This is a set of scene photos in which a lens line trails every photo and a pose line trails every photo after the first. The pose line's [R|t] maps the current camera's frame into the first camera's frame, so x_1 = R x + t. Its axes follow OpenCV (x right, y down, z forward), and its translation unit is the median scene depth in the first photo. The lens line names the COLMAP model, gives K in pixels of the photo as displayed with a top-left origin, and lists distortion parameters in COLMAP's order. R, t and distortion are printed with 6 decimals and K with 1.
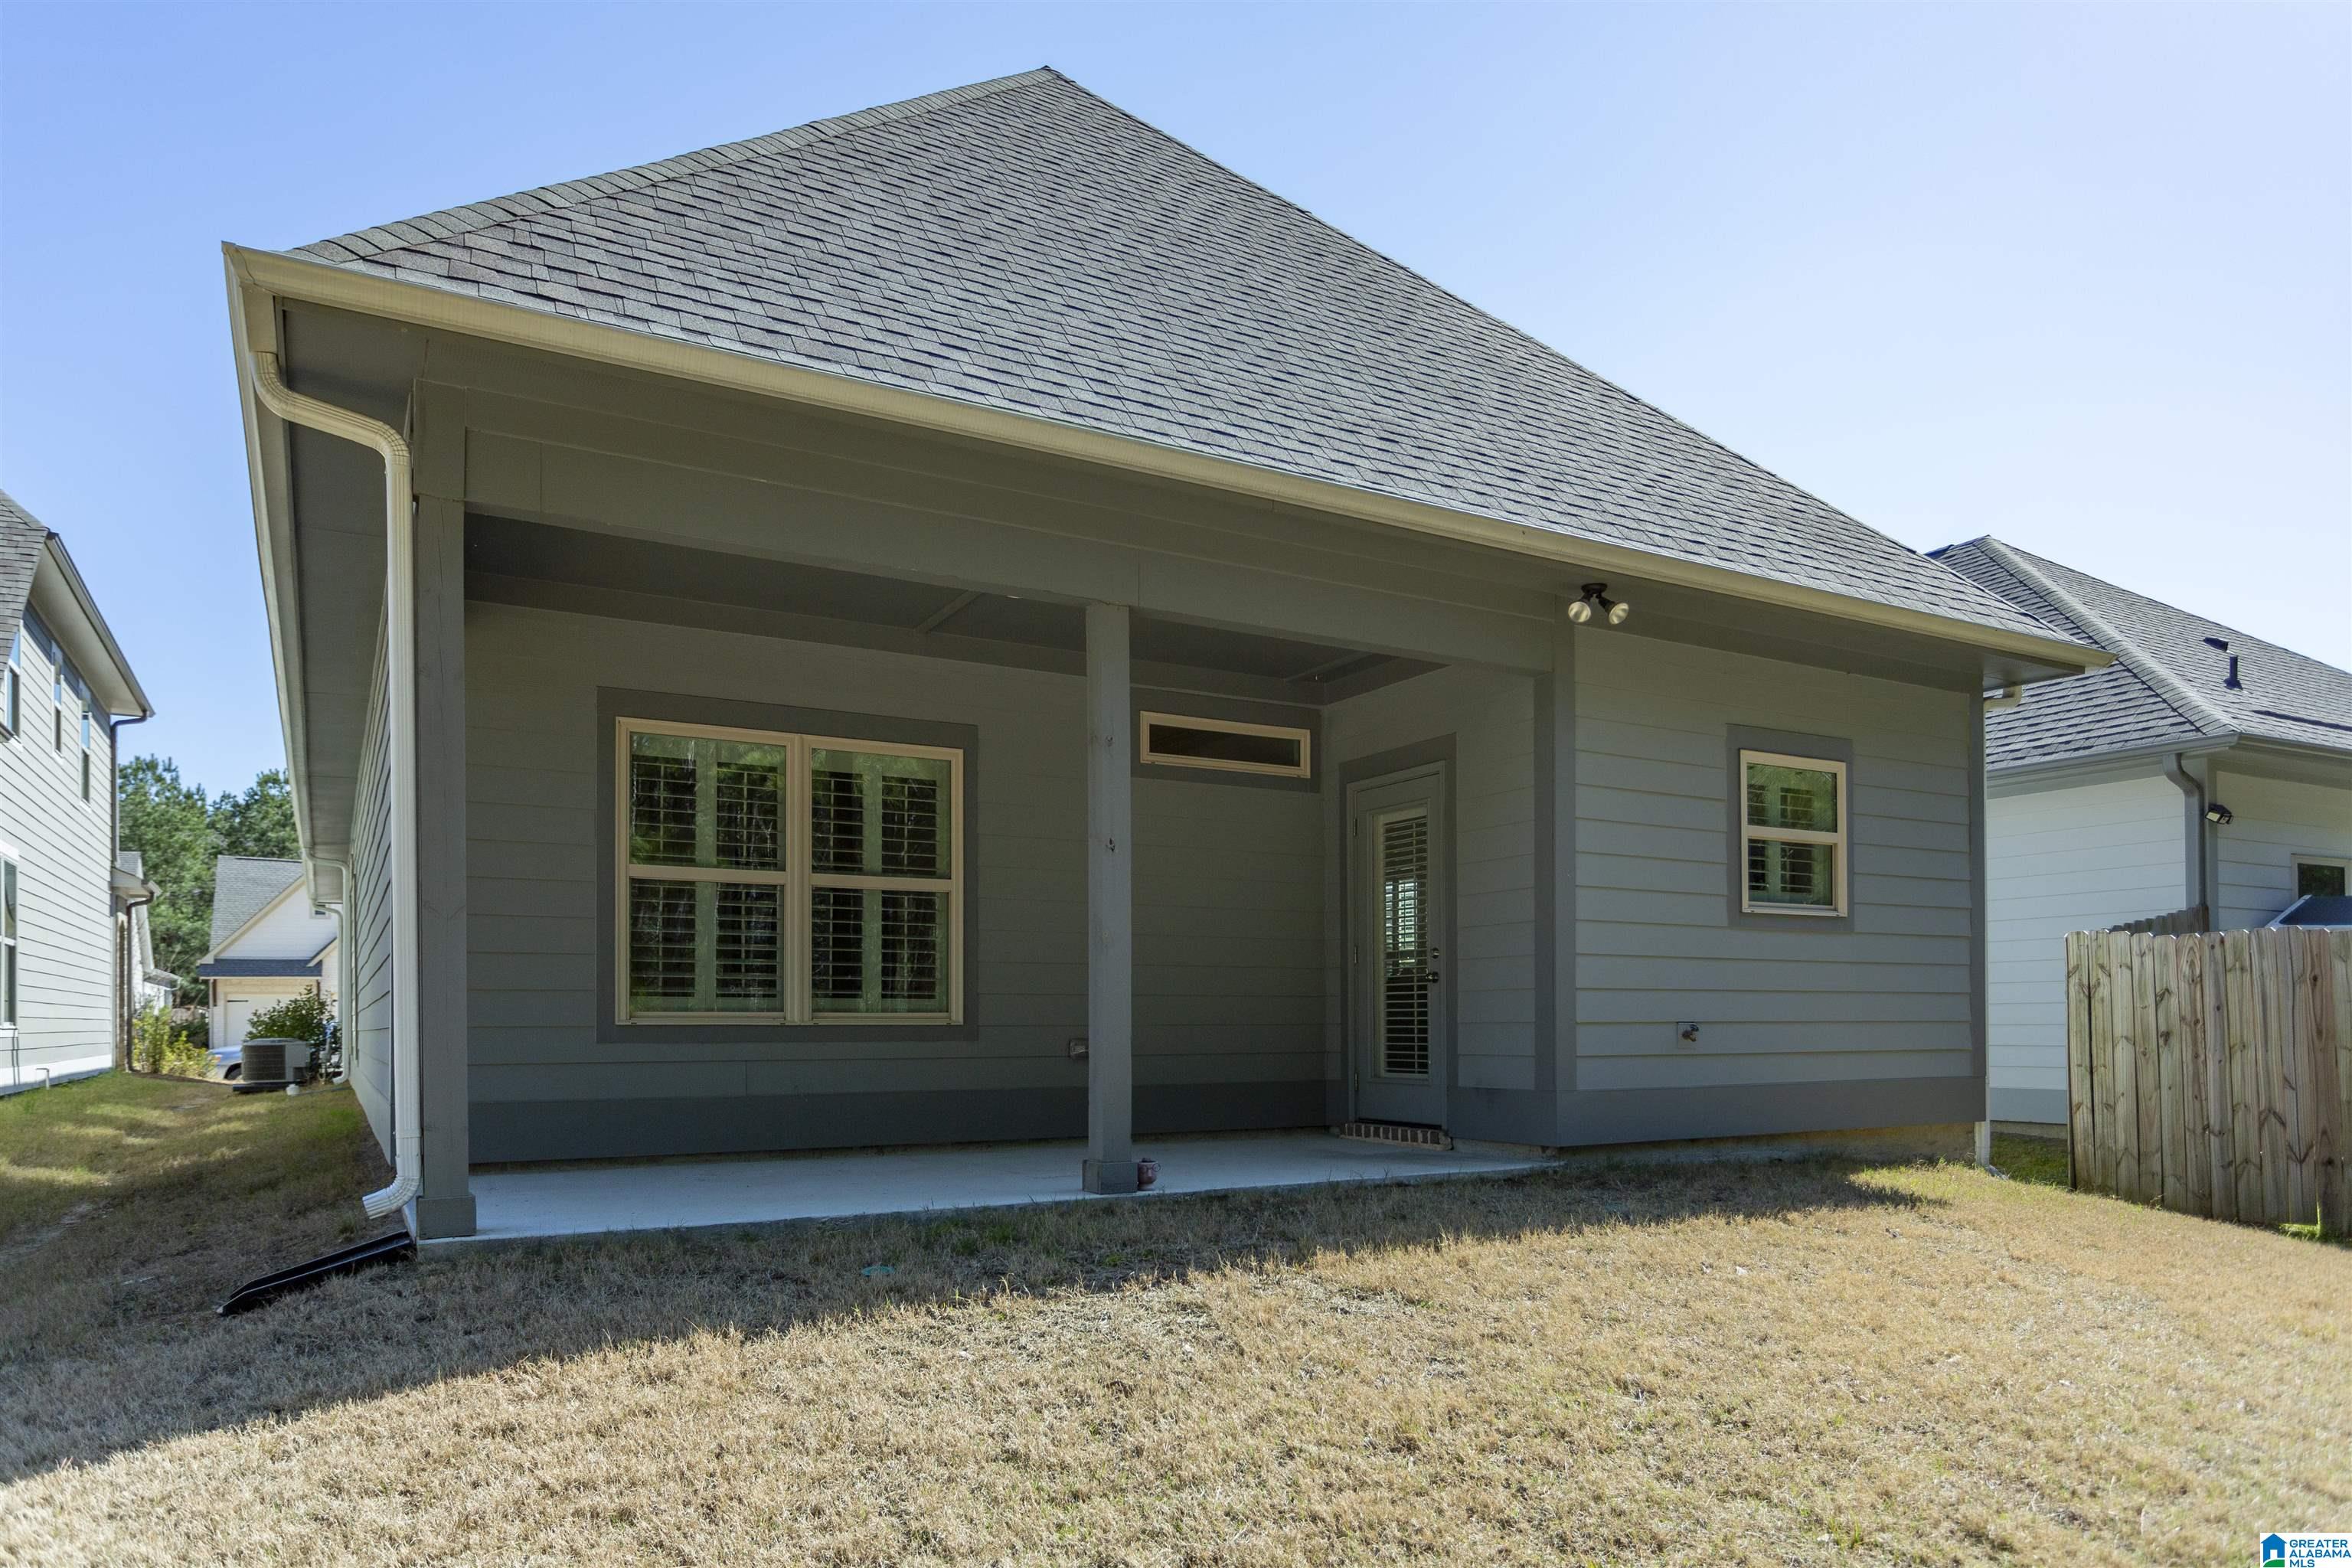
lens RADIAL K [[1482.3, 0, 1169.2], [0, 1482.3, 1007.6], [0, 0, 1]] dist [-0.002046, -0.000543]
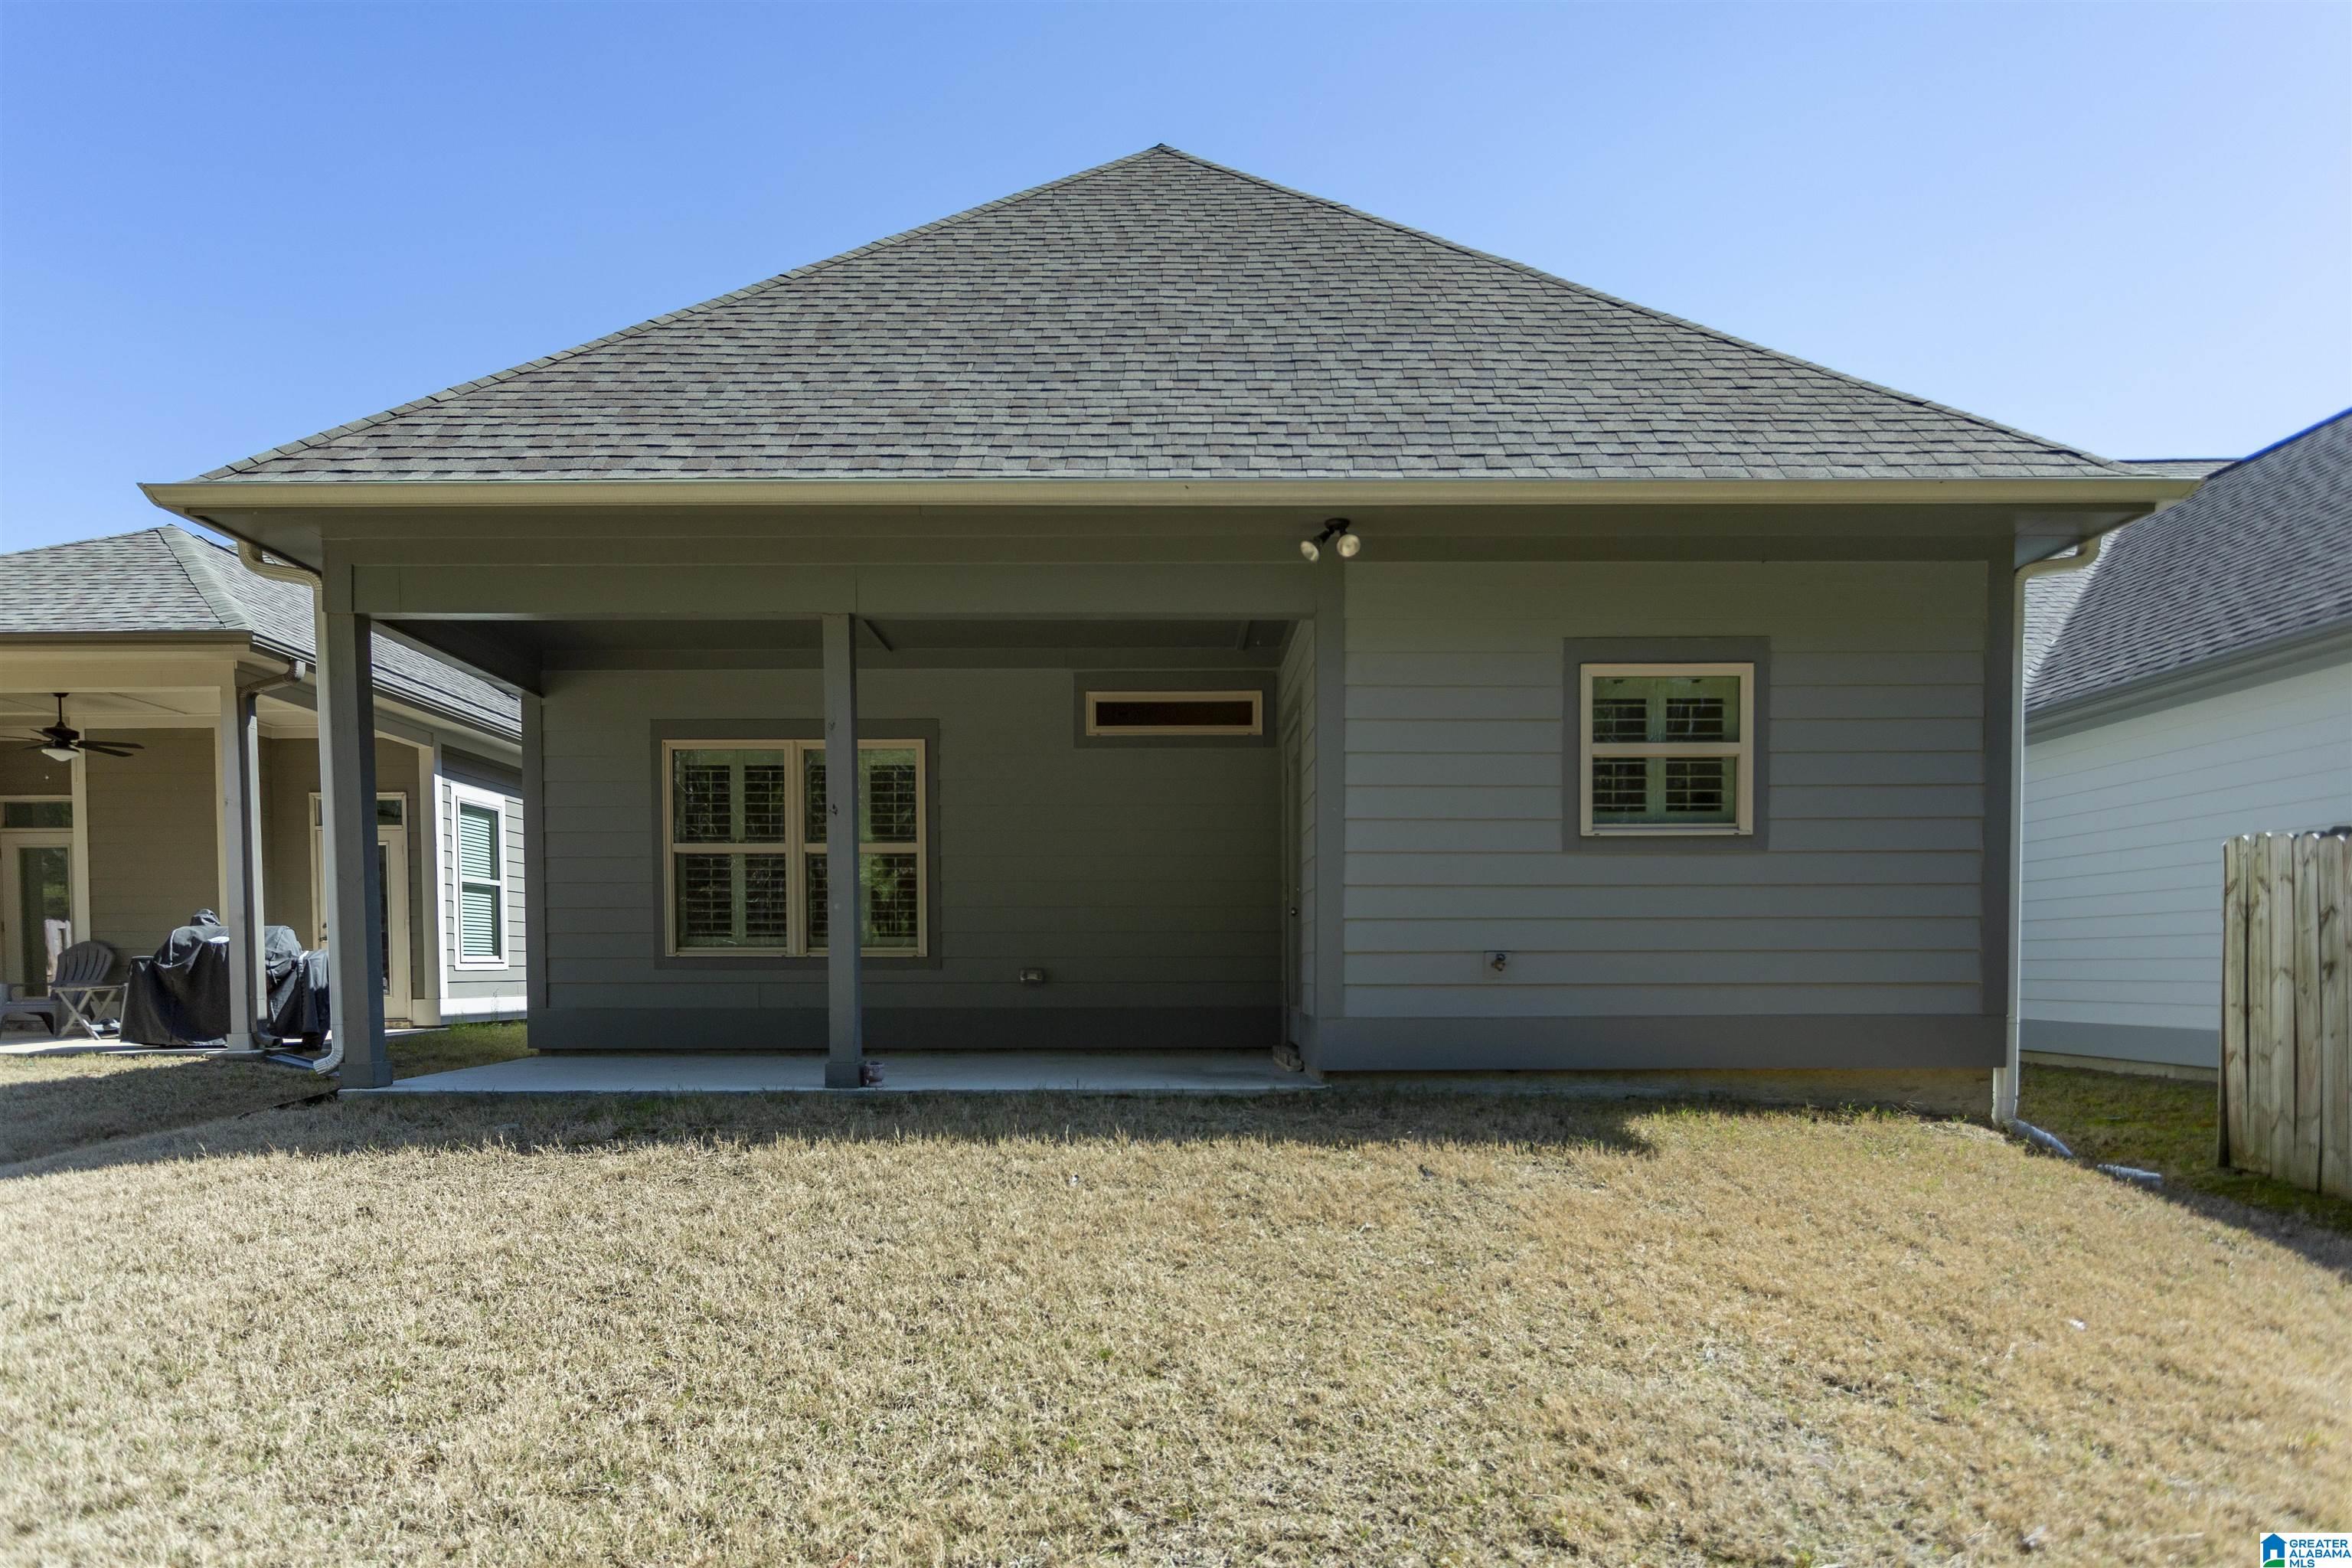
lens RADIAL K [[1220.8, 0, 1164.2], [0, 1220.8, 1005.5], [0, 0, 1]] dist [-0.002988, 0.000132]
pose [[0.871428, 0.015876, -0.490266, 0.537331], [0.005871, 0.999067, 0.042787, 0.009615], [0.490488, -0.040165, 0.870522, 0.178009]]
